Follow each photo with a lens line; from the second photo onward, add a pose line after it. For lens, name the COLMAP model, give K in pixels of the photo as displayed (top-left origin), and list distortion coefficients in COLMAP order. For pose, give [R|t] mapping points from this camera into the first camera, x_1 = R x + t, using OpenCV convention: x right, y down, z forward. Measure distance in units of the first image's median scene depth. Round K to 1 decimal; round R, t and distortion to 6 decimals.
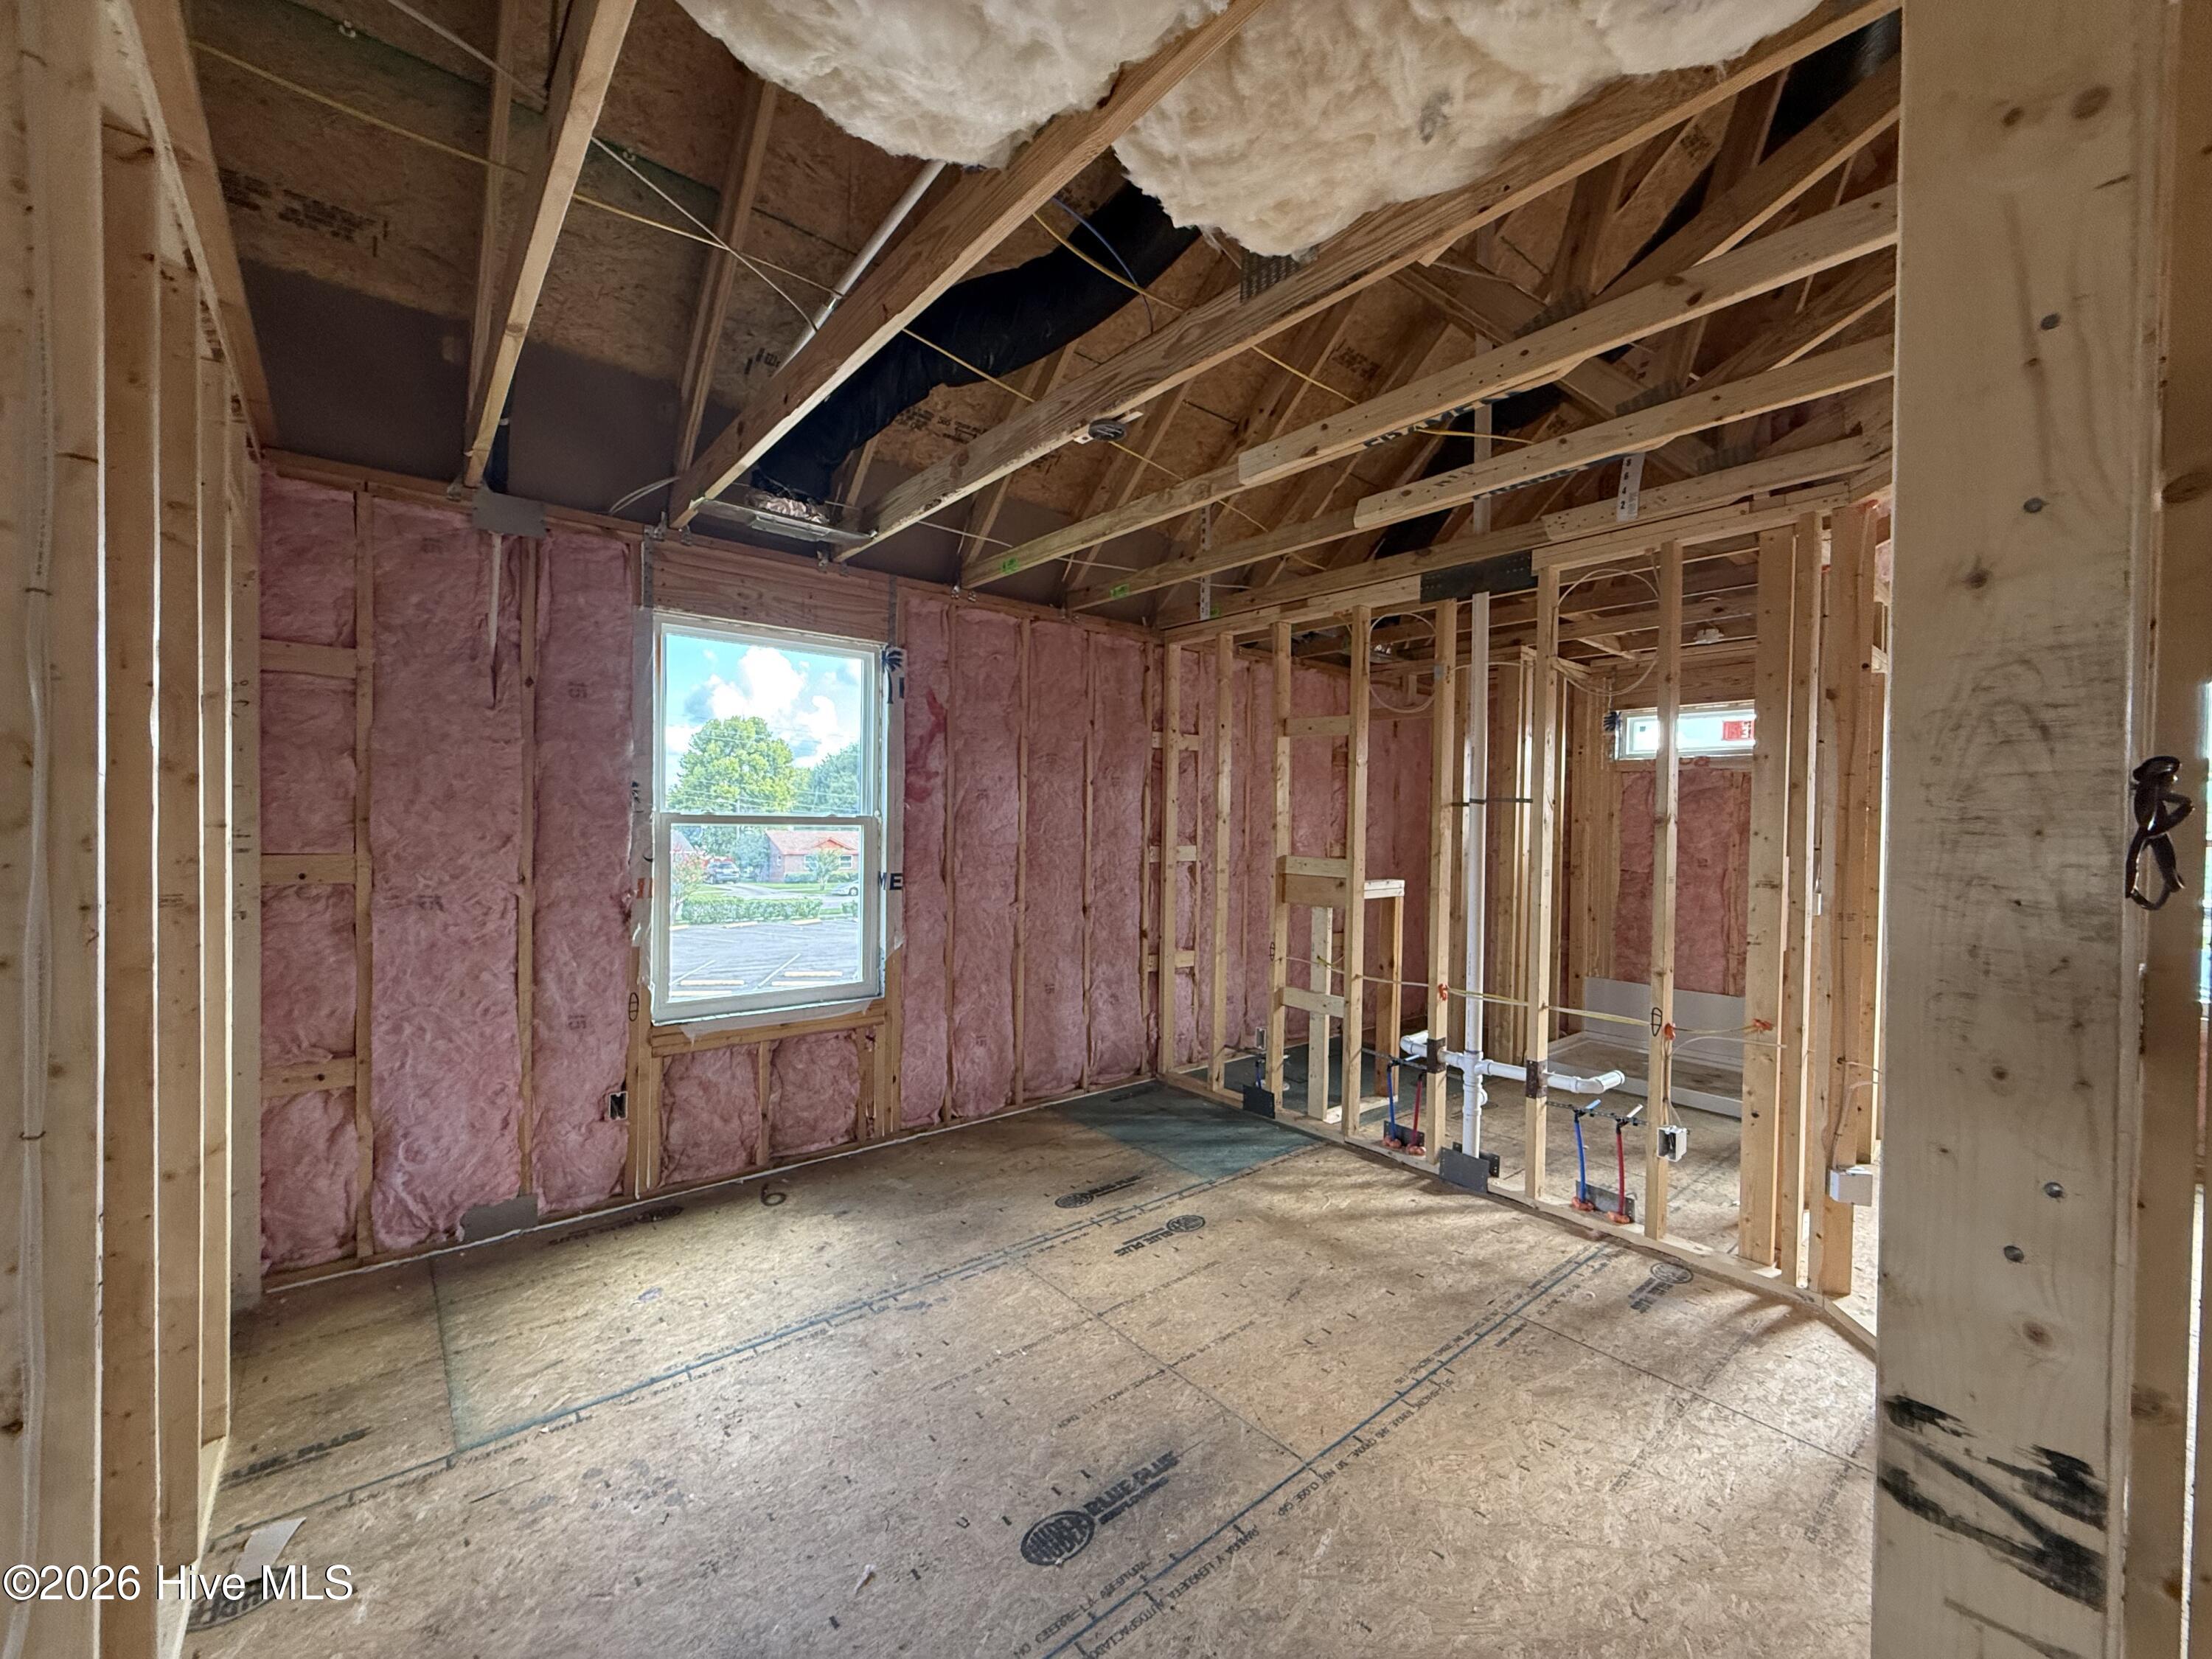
lens RADIAL K [[881.8, 0, 1104.4], [0, 881.8, 832.7], [0, 0, 1]] dist [-0.000449, 0.000903]
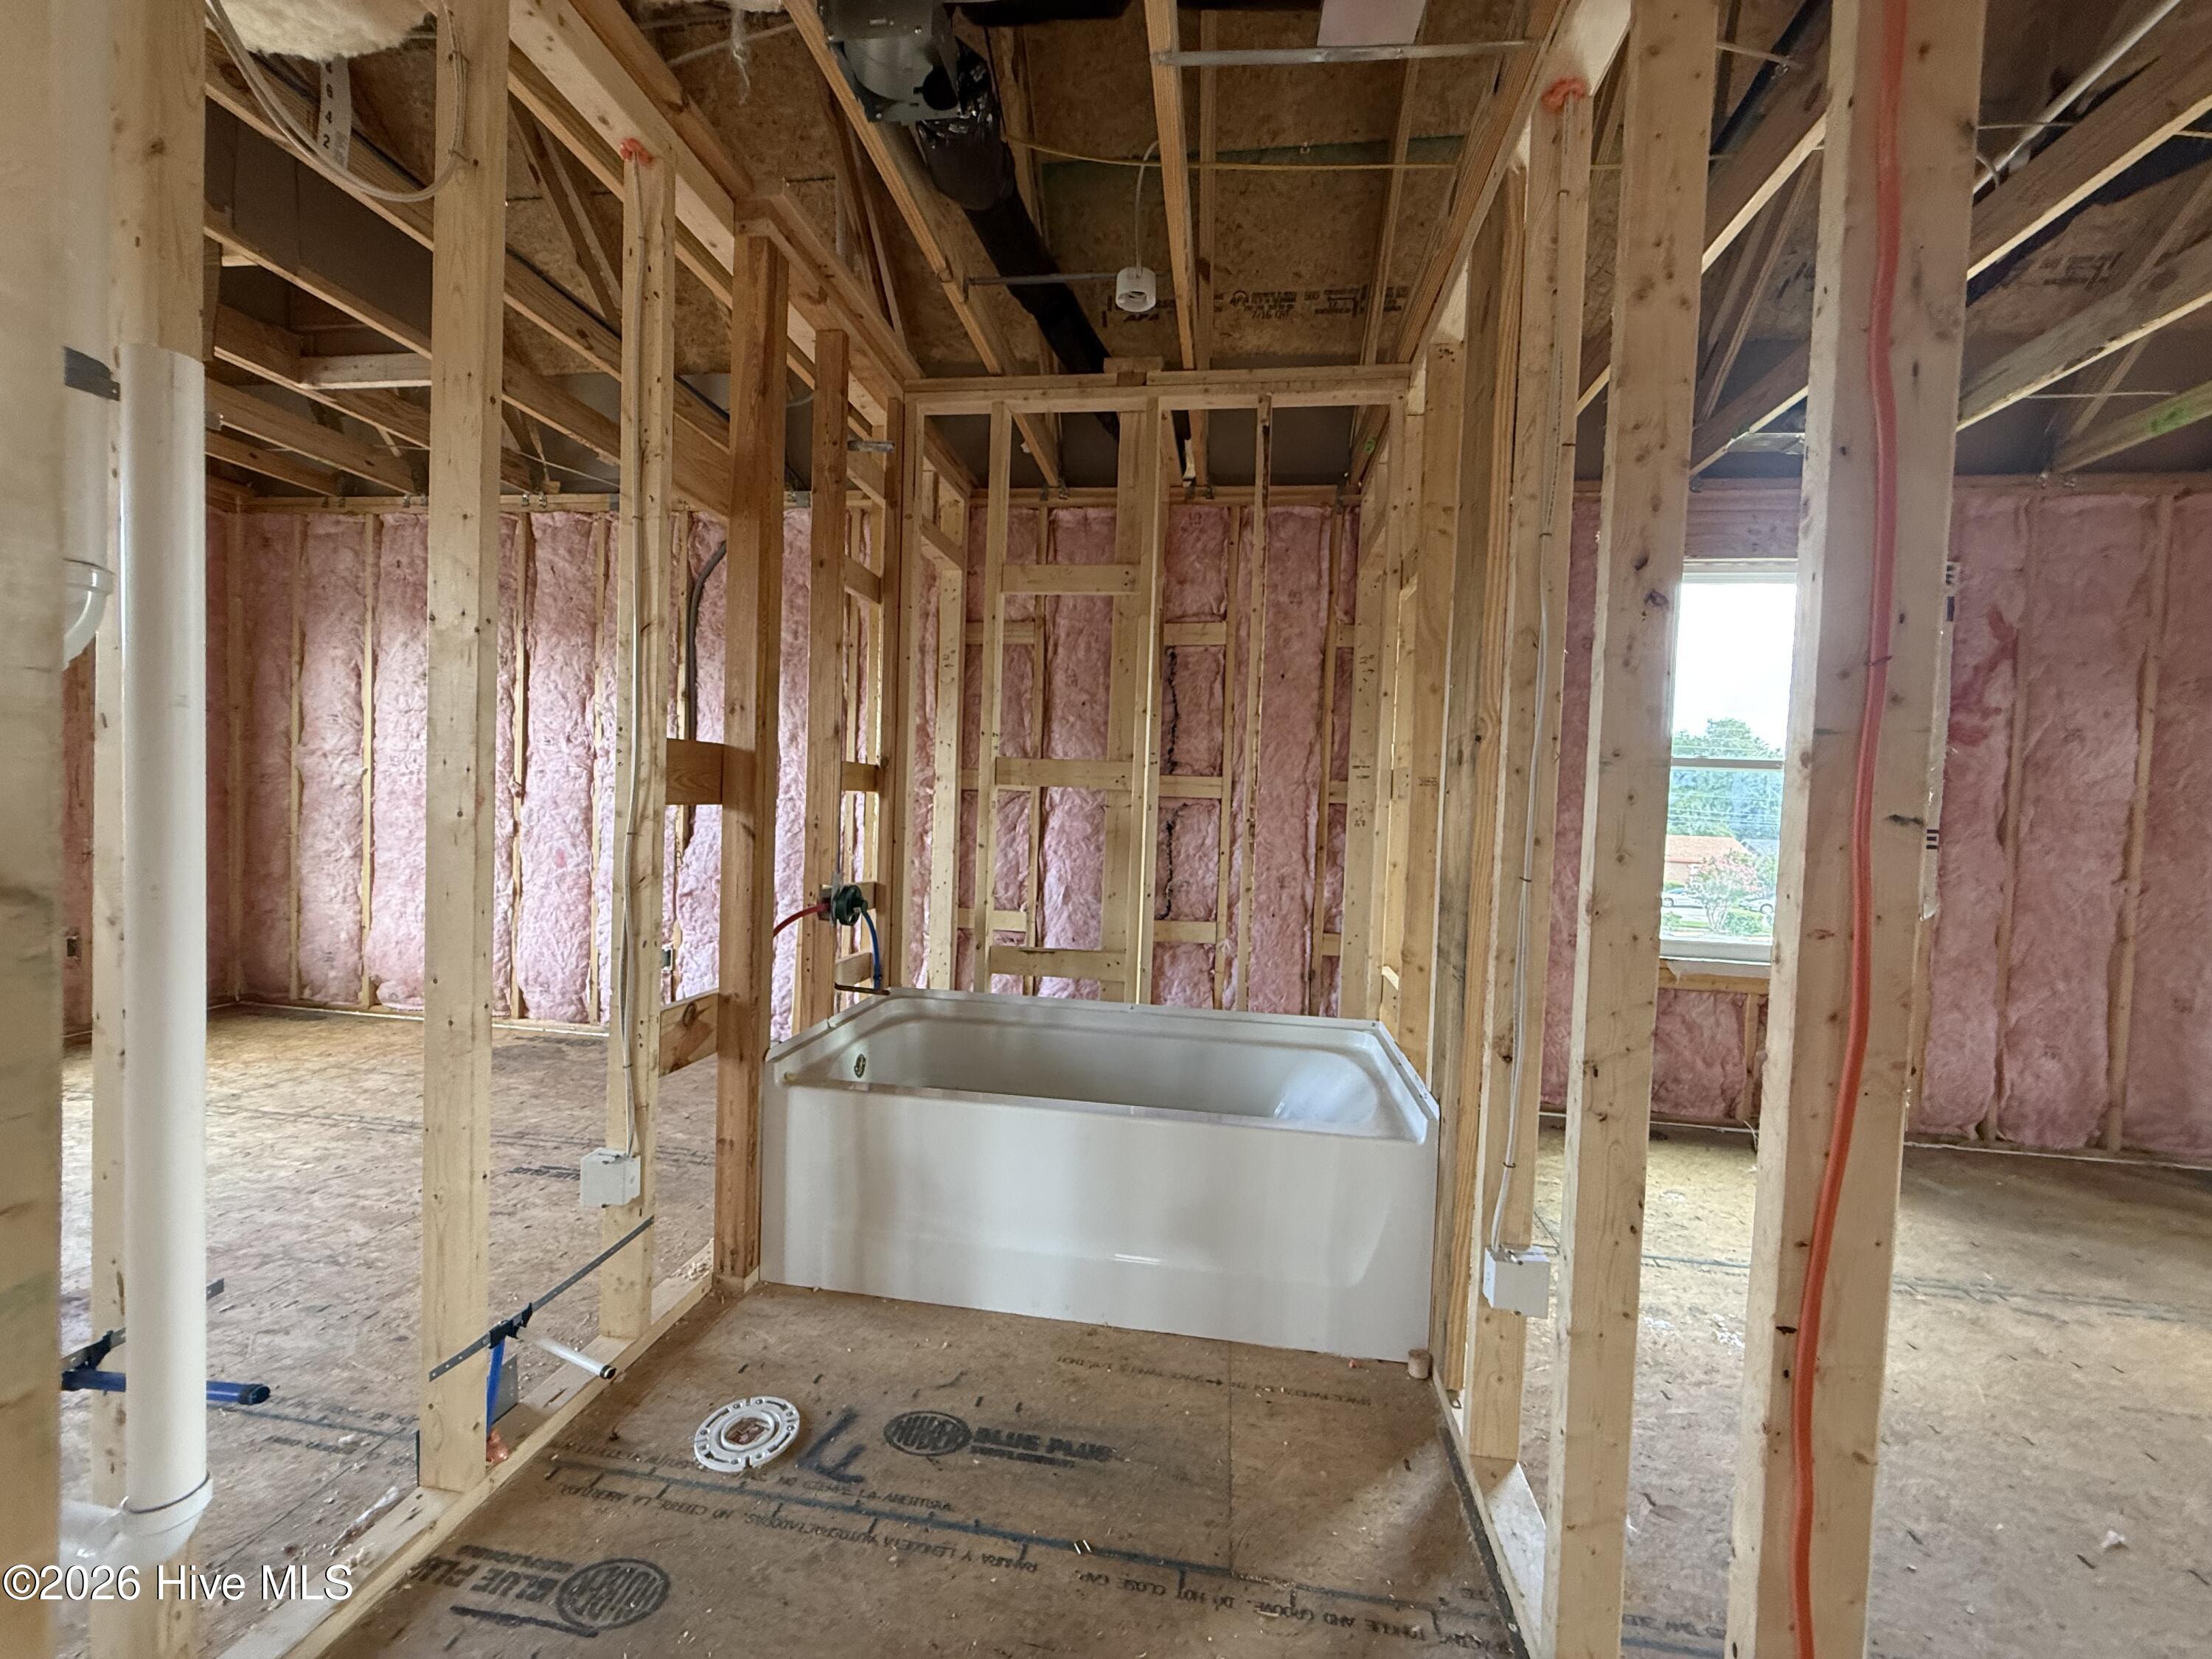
lens RADIAL K [[881.8, 0, 1108.2], [0, 881.8, 832.3], [0, 0, 1]] dist [-0.000449, 0.000903]
pose [[0.668501, 0.036636, -0.742808, -0.128801], [-0.037945, 0.999165, 0.015130, 0.063193], [0.742743, 0.018071, 0.669333, -0.148951]]
